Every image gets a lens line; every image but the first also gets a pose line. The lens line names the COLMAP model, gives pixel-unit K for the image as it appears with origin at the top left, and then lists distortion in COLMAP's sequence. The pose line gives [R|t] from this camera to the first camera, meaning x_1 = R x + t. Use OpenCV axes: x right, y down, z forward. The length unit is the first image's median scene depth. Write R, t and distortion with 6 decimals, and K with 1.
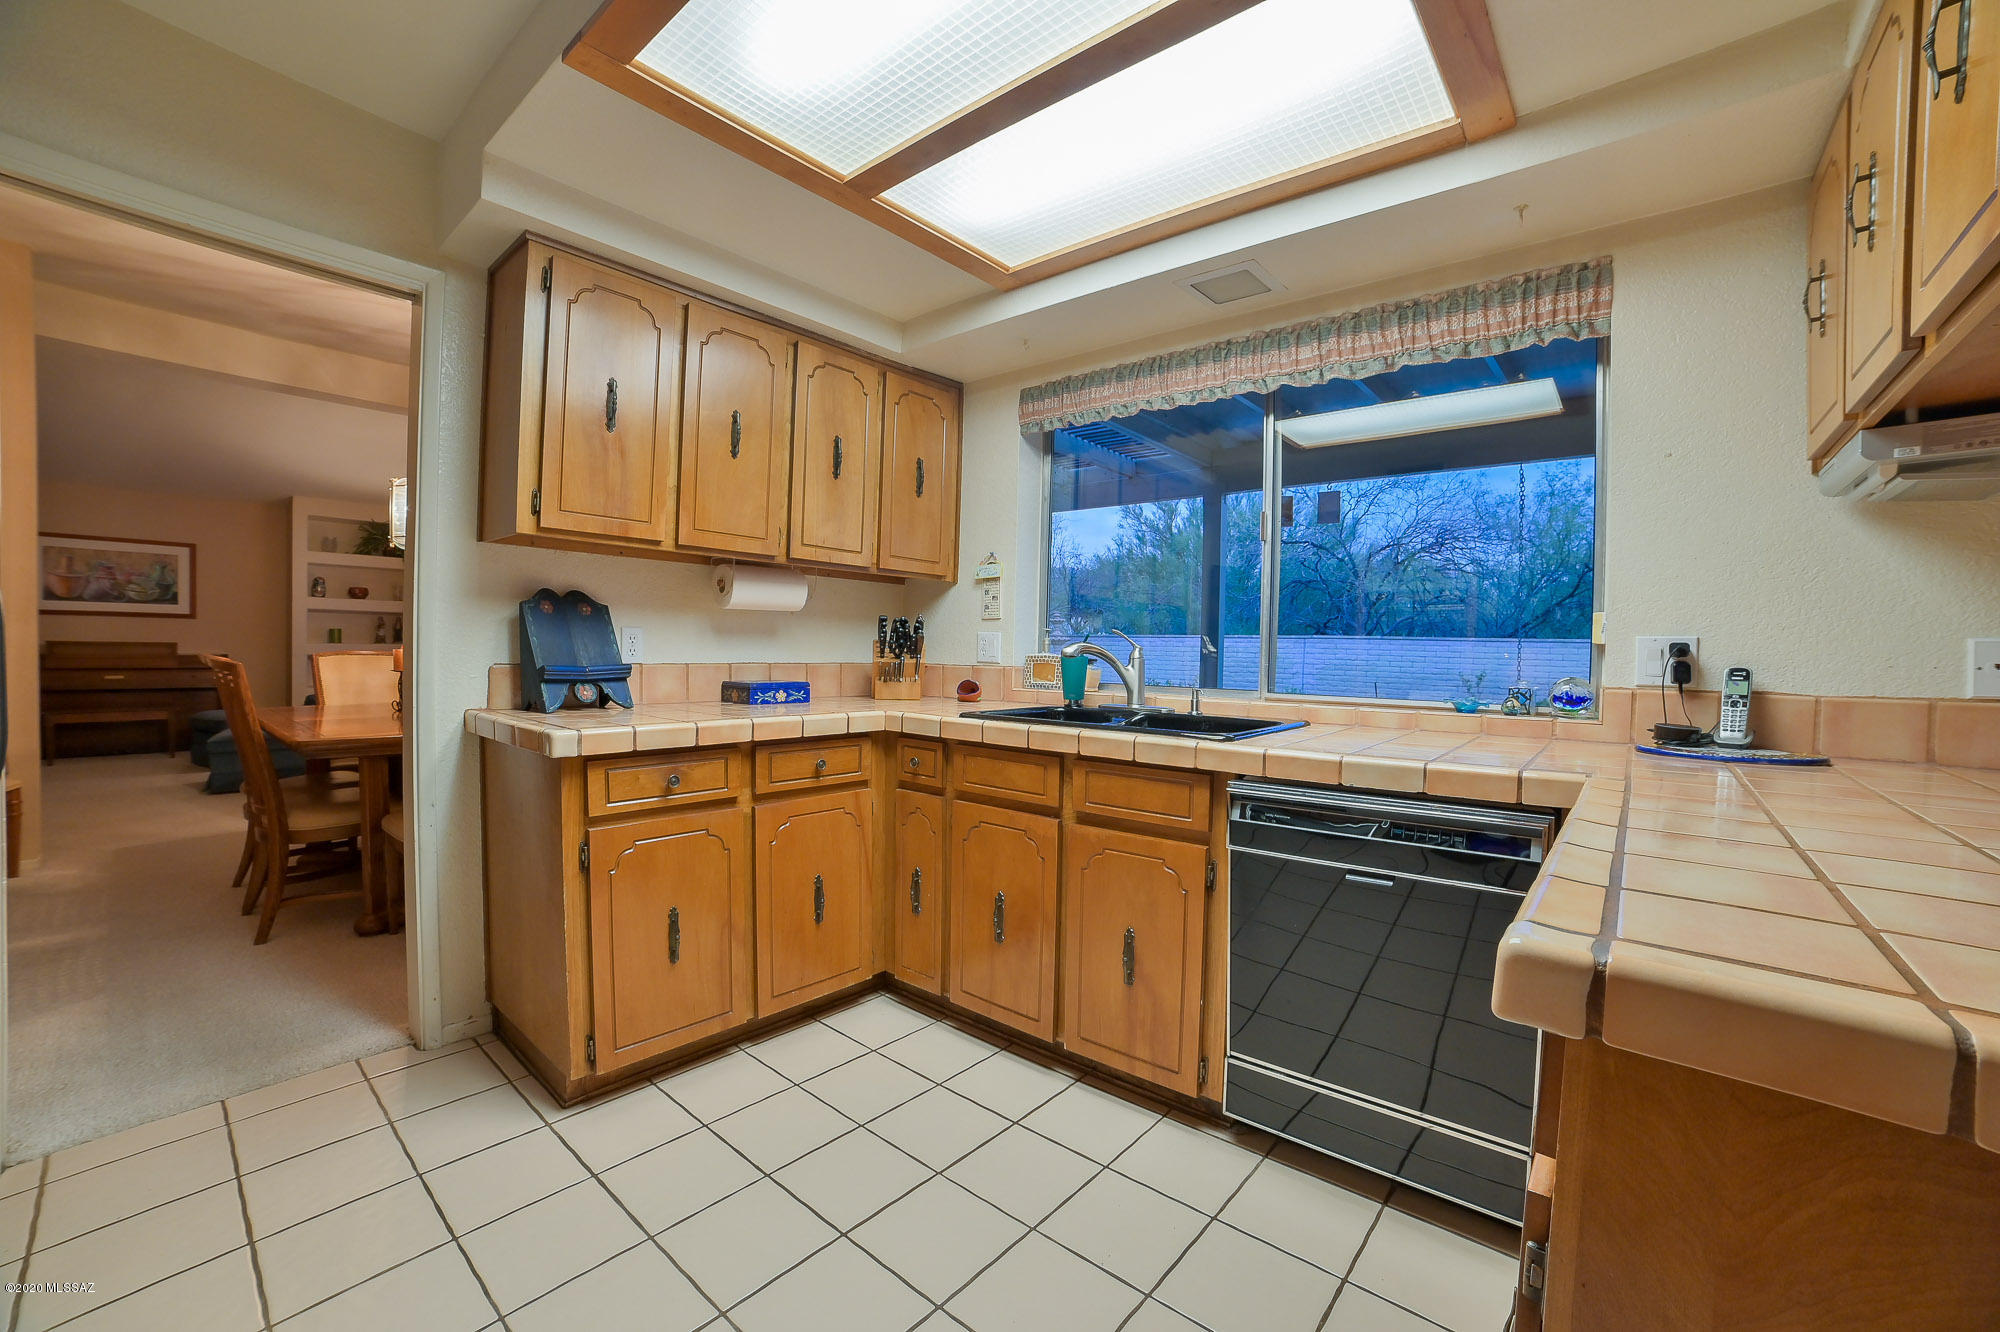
lens RADIAL K [[804.3, 0, 1006.8], [0, 804.3, 671.6], [0, 0, 1]] dist [-0.114078, 0.040418]
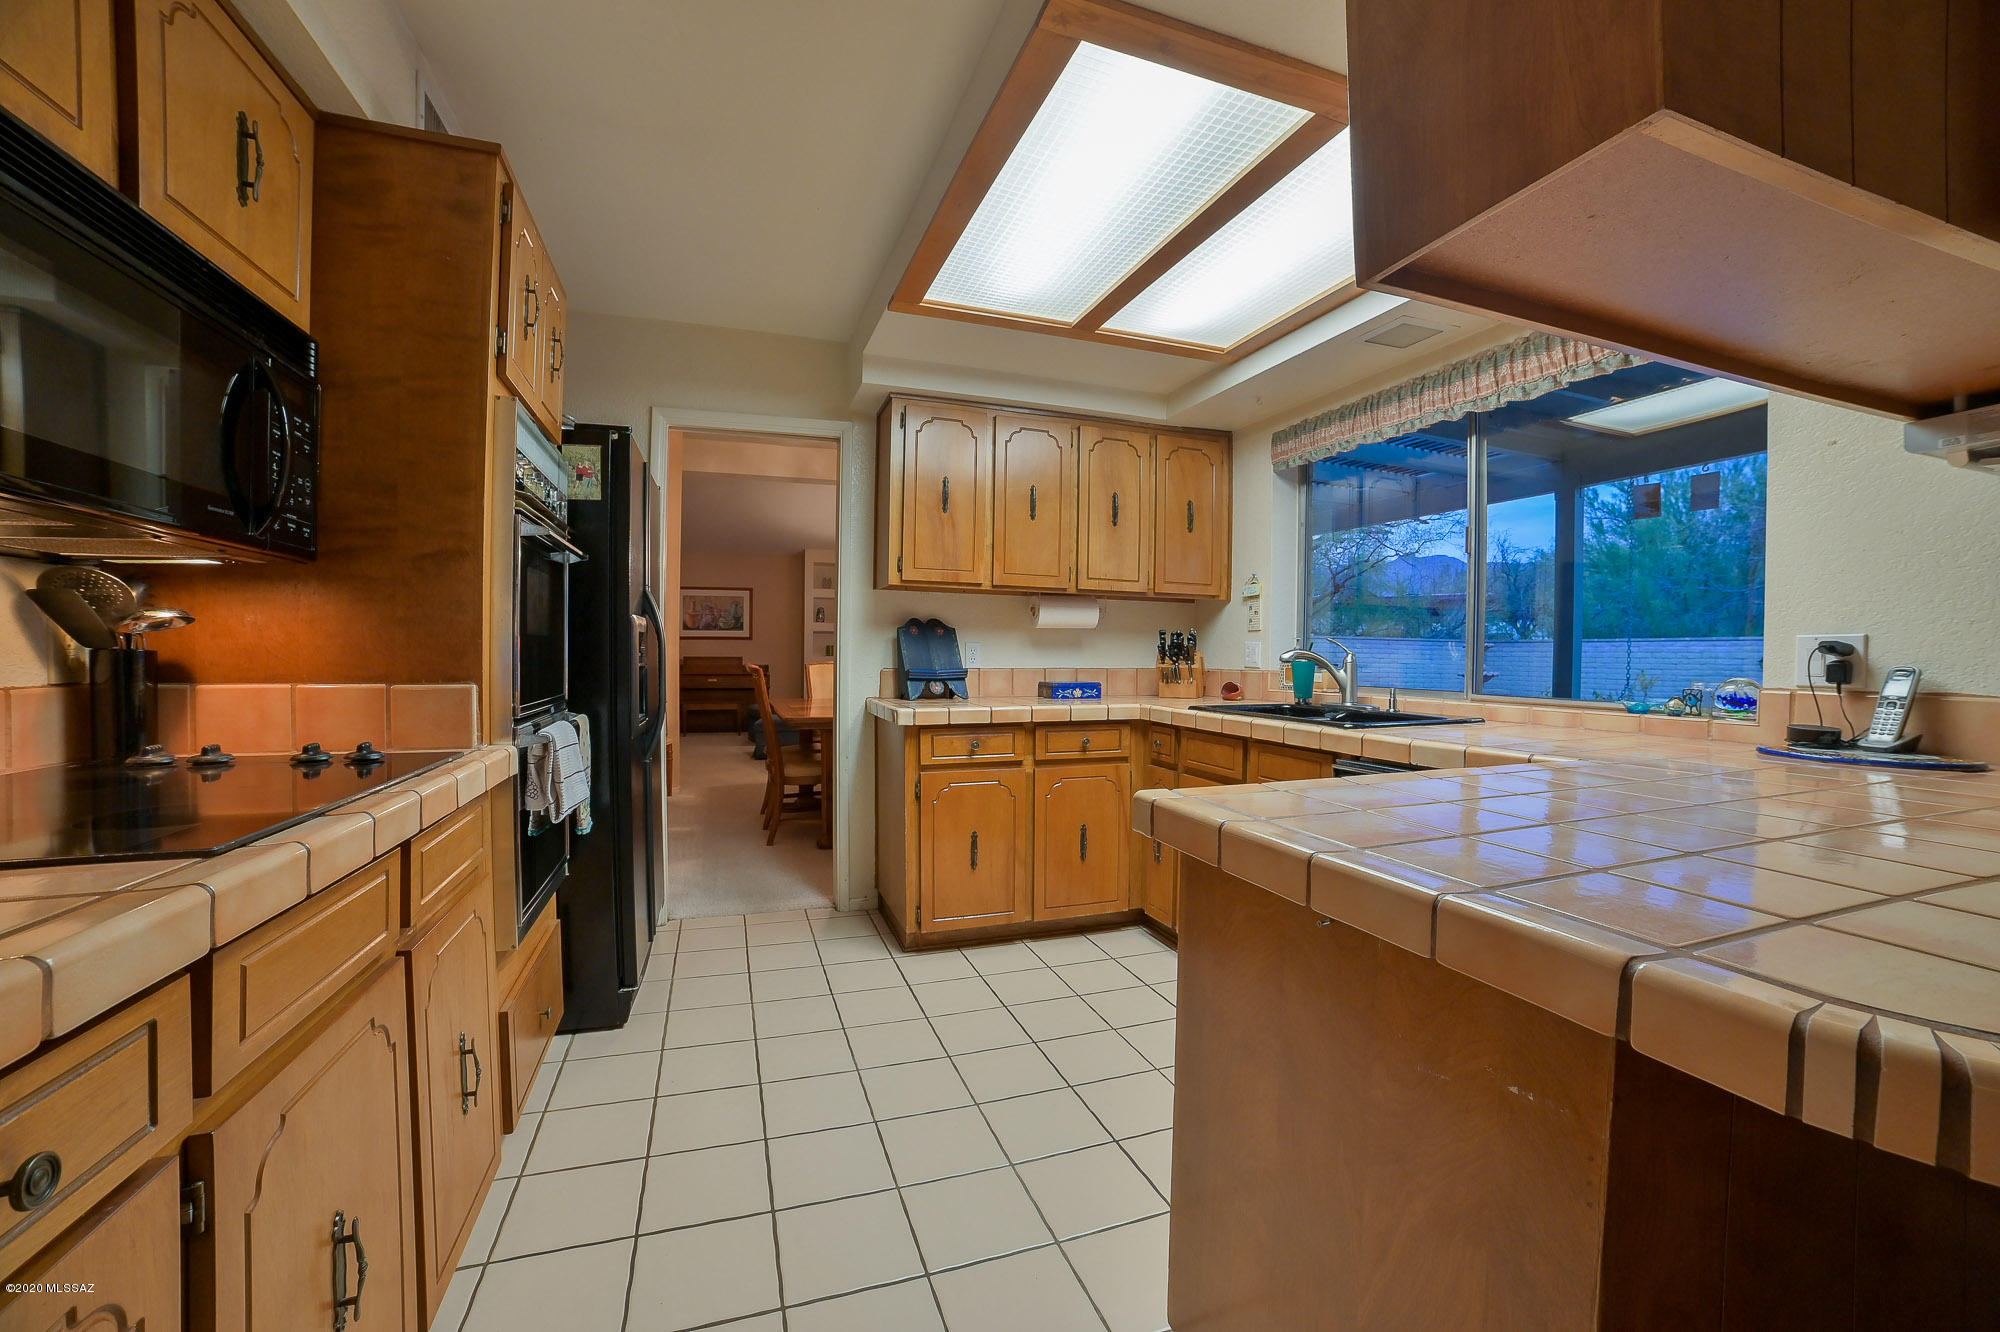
lens RADIAL K [[804.3, 0, 1006.8], [0, 804.3, 671.6], [0, 0, 1]] dist [-0.114078, 0.040418]
pose [[0.863668, -0.000937, -0.504060, 0.328137], [-0.005128, 0.999930, -0.010646, 0.011358], [0.504035, 0.011779, 0.863603, -0.240389]]
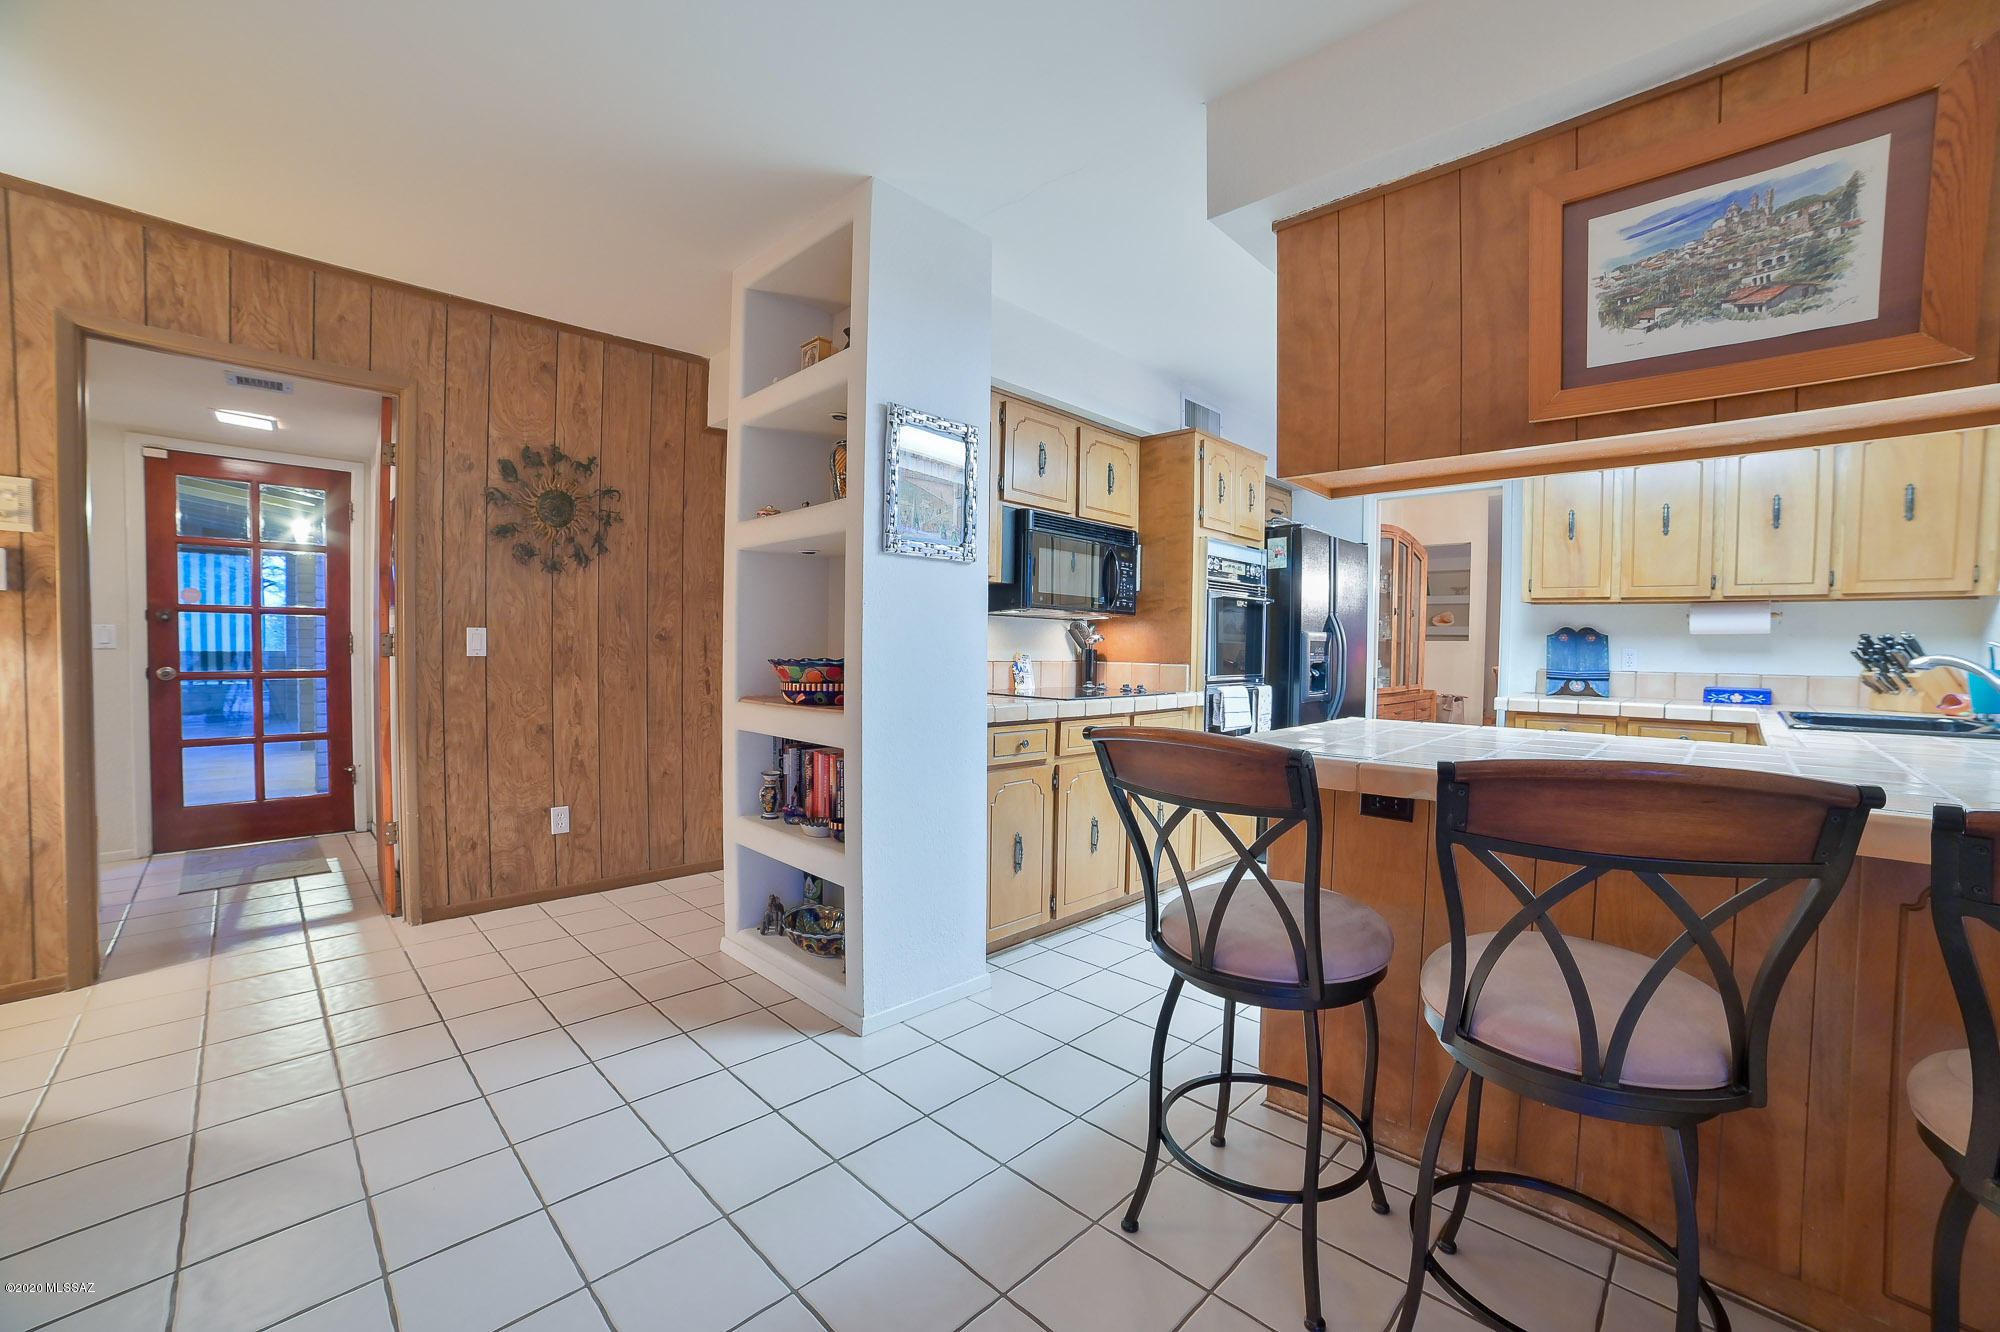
lens RADIAL K [[804.3, 0, 1006.8], [0, 804.3, 671.6], [0, 0, 1]] dist [-0.114078, 0.040418]
pose [[-0.082253, 0.011768, -0.996542, 1.207681], [-0.042246, 0.998990, 0.015284, 0.021020], [0.995716, 0.043357, -0.081672, -0.129156]]
